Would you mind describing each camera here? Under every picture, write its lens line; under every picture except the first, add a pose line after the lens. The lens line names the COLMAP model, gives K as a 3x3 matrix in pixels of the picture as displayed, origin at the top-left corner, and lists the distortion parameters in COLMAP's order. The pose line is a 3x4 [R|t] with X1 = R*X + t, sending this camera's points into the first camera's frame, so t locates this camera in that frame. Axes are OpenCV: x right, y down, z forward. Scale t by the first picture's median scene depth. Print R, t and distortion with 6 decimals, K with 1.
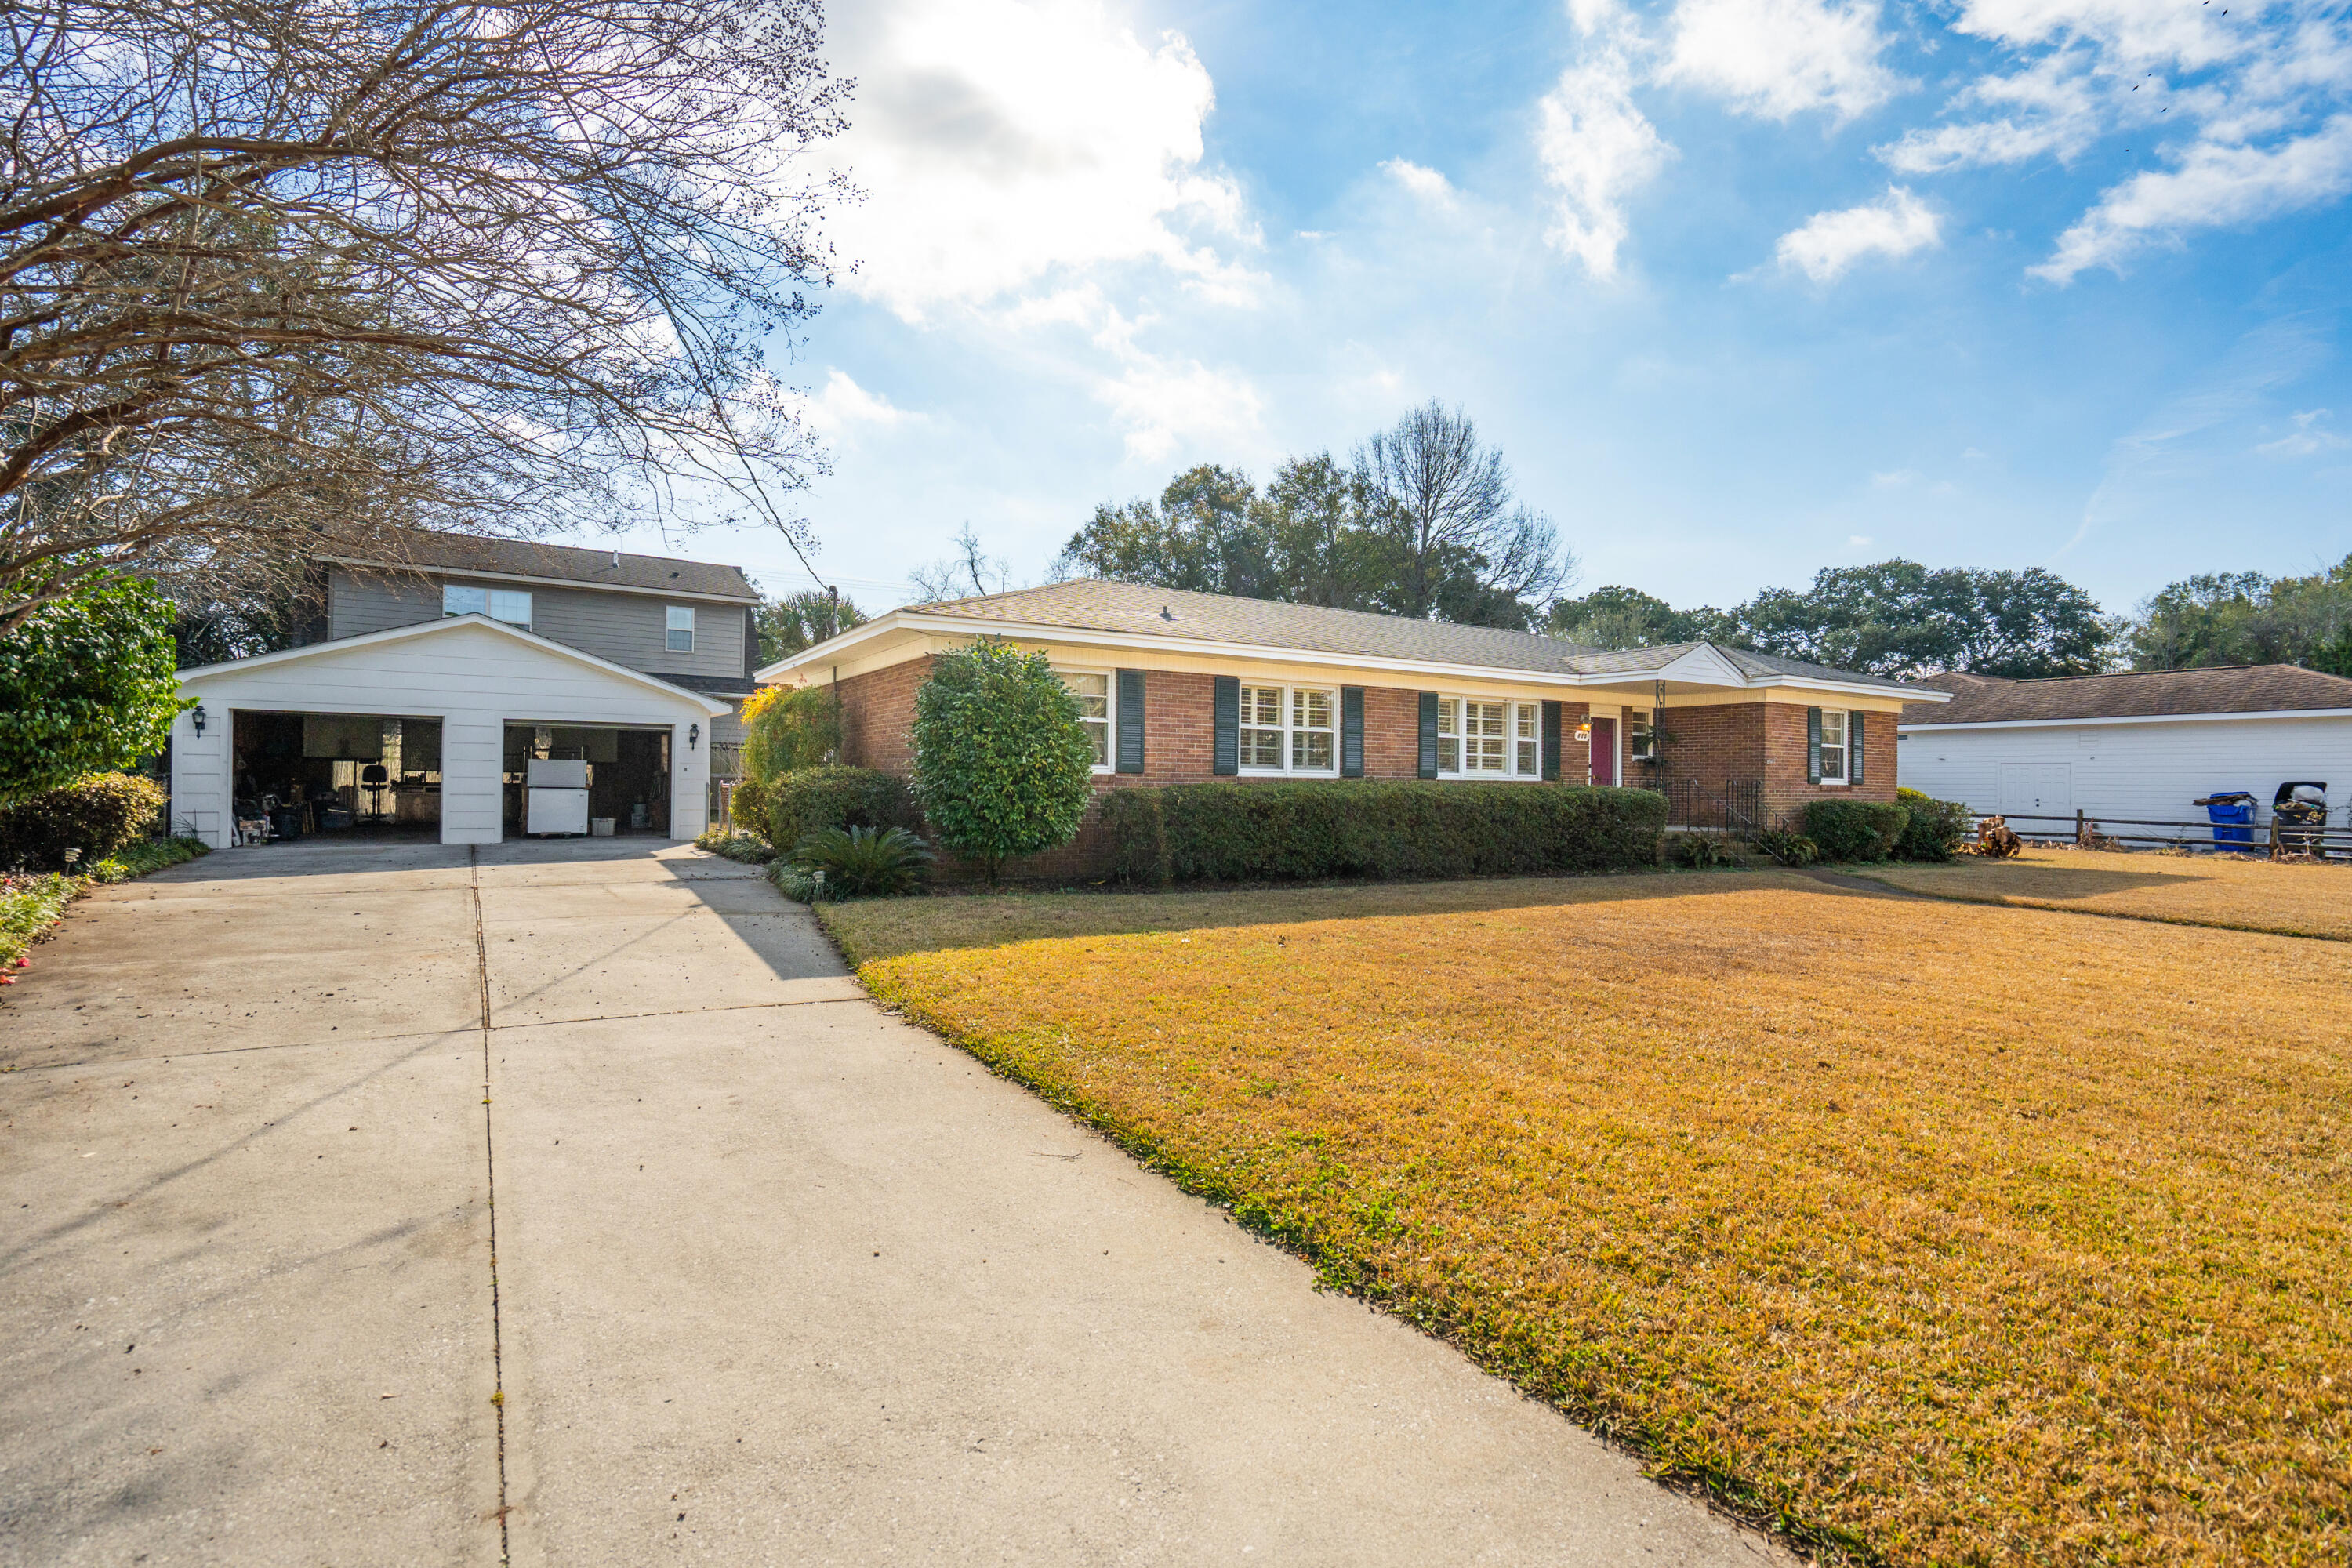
lens RADIAL K [[1057.6, 0, 1174.3], [0, 1057.6, 785.1], [0, 0, 1]] dist [-0.003393, 0.000189]
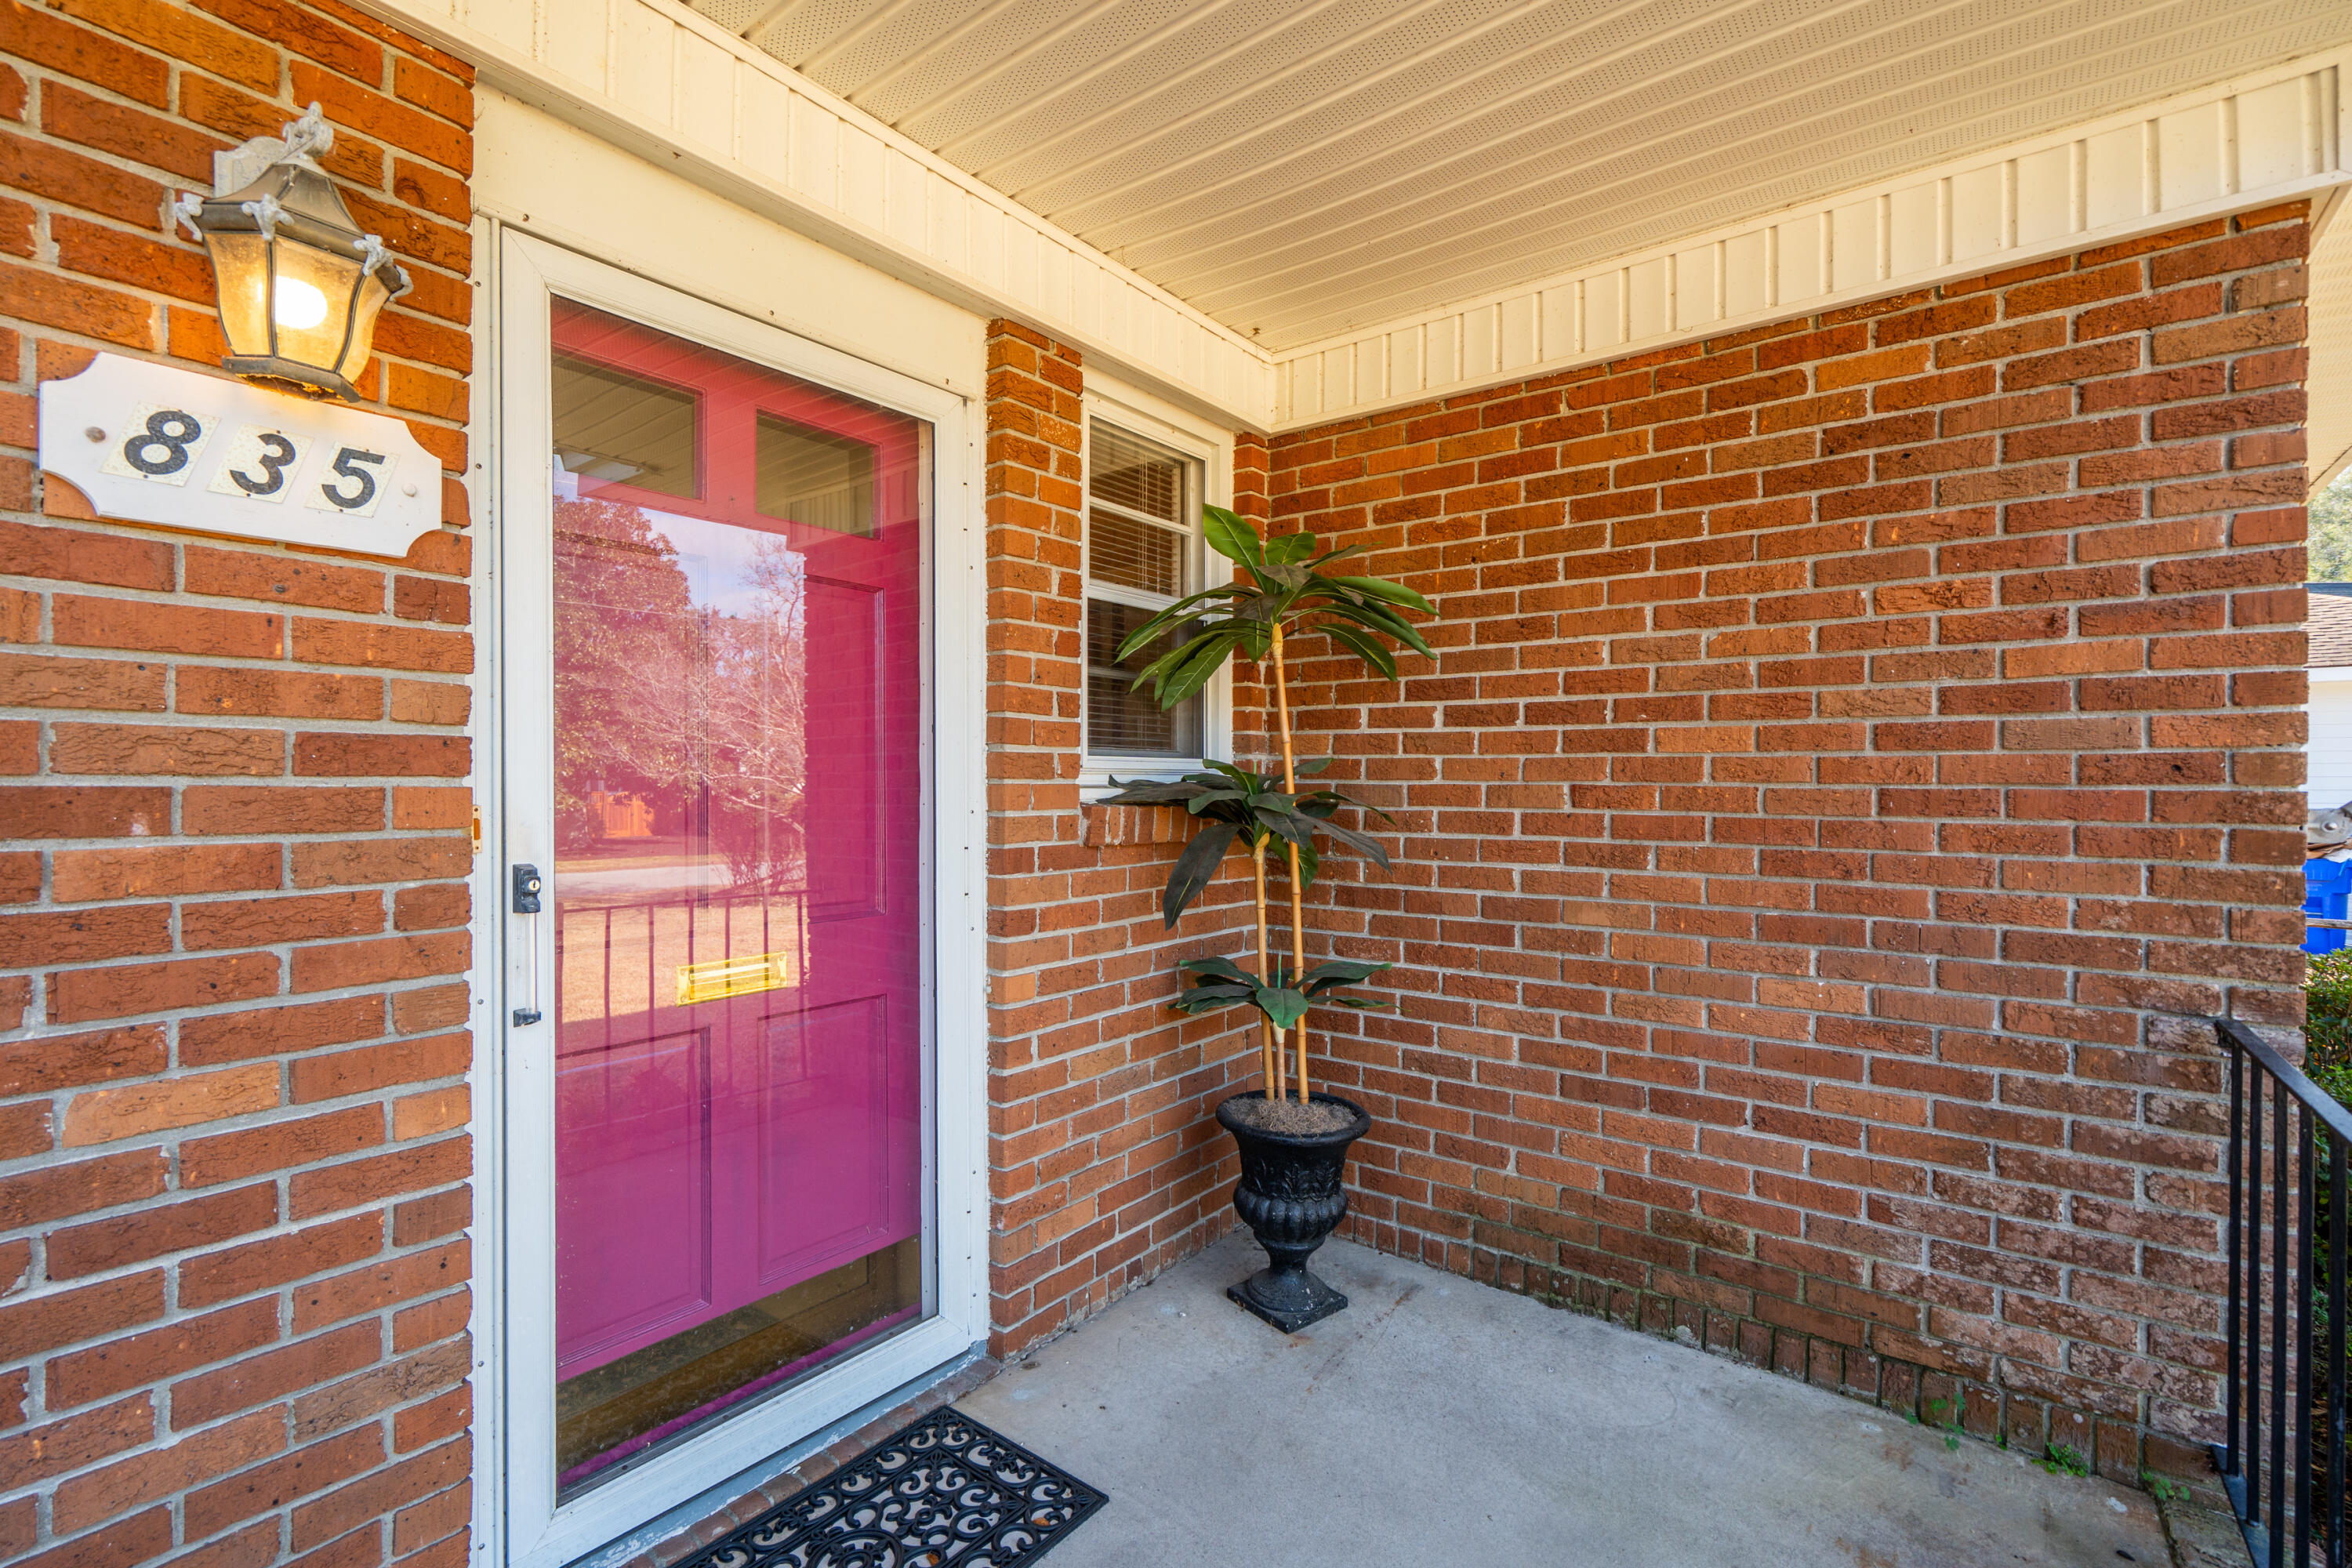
lens RADIAL K [[1057.6, 0, 1174.3], [0, 1057.6, 785.1], [0, 0, 1]] dist [-0.003393, 0.000189]
pose [[0.927155, -0.022194, 0.374020, 0.497403], [0.020681, 0.999754, 0.008059, -0.032027], [-0.374106, 0.000263, 0.927386, 1.106104]]
